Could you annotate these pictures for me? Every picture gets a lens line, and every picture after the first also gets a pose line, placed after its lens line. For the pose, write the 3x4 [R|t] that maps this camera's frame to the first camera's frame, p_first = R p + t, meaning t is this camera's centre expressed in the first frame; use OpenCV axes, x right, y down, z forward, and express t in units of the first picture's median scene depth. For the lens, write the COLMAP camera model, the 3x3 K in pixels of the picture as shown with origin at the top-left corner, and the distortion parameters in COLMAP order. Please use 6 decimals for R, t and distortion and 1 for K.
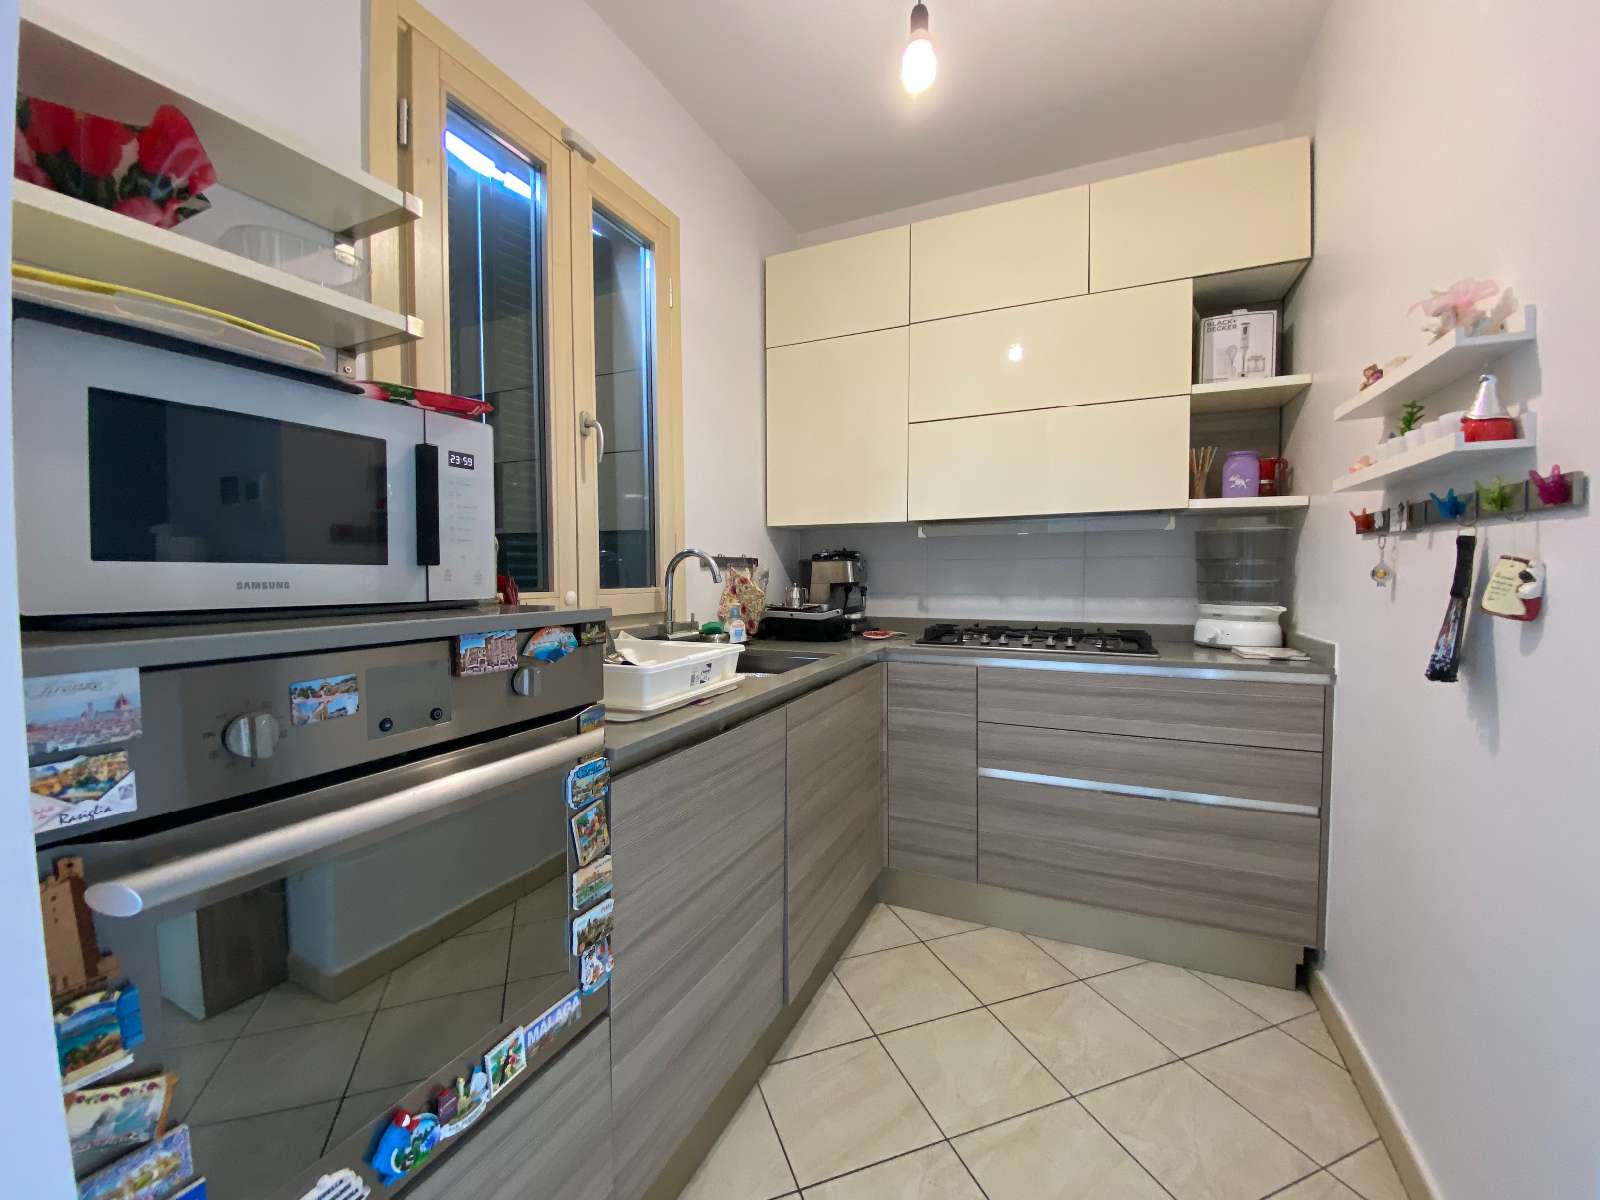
lens RADIAL K [[645.8, 0, 802.9], [0, 645.8, 599.8], [0, 0, 1]] dist [0.000802, -0.010047]
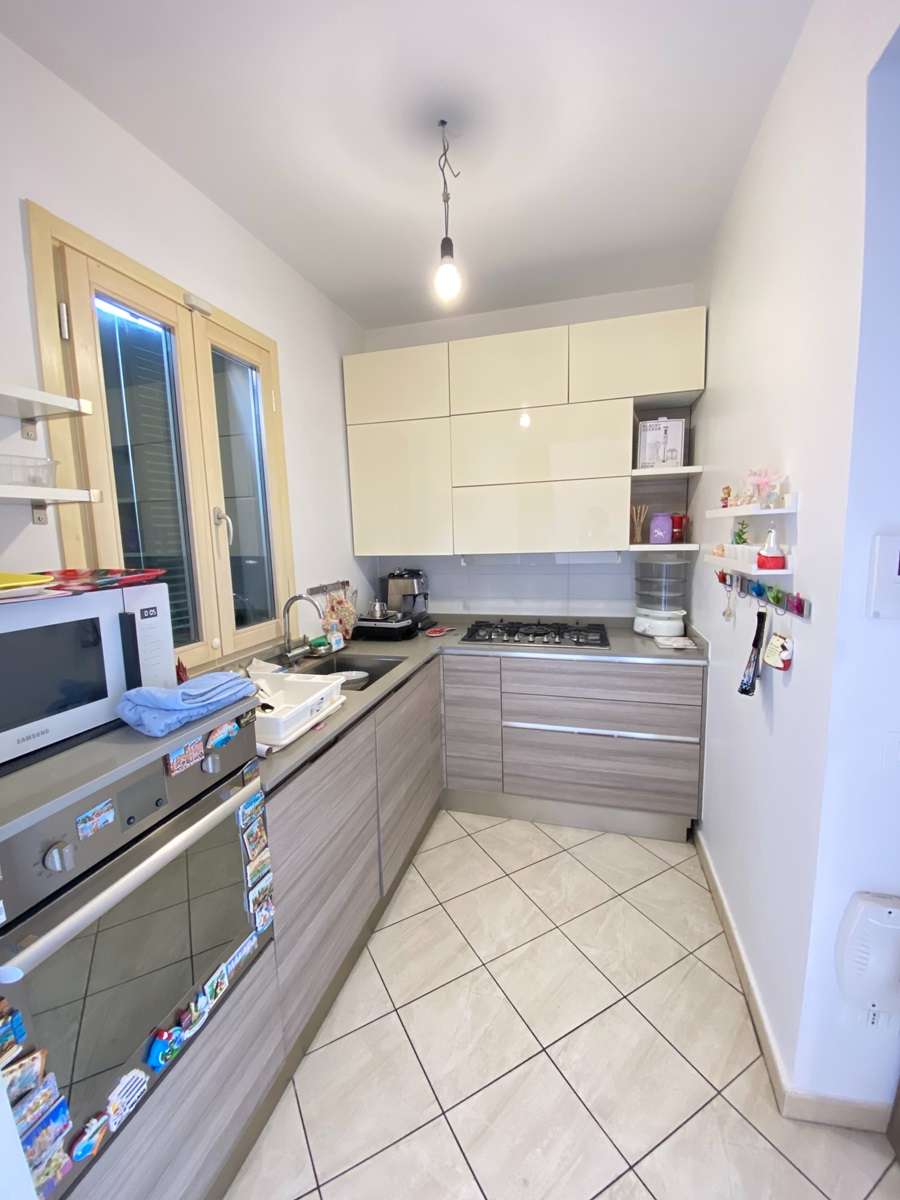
lens RADIAL K [[484.3, 0, 456.4], [0, 484.3, 594.7], [0, 0, 1]] dist [0.000802, -0.010047]
pose [[0.988053, -0.042778, 0.148058, 0.007716], [0.029615, 0.995502, 0.089993, -0.188075], [-0.151242, -0.084534, 0.984876, -0.118073]]
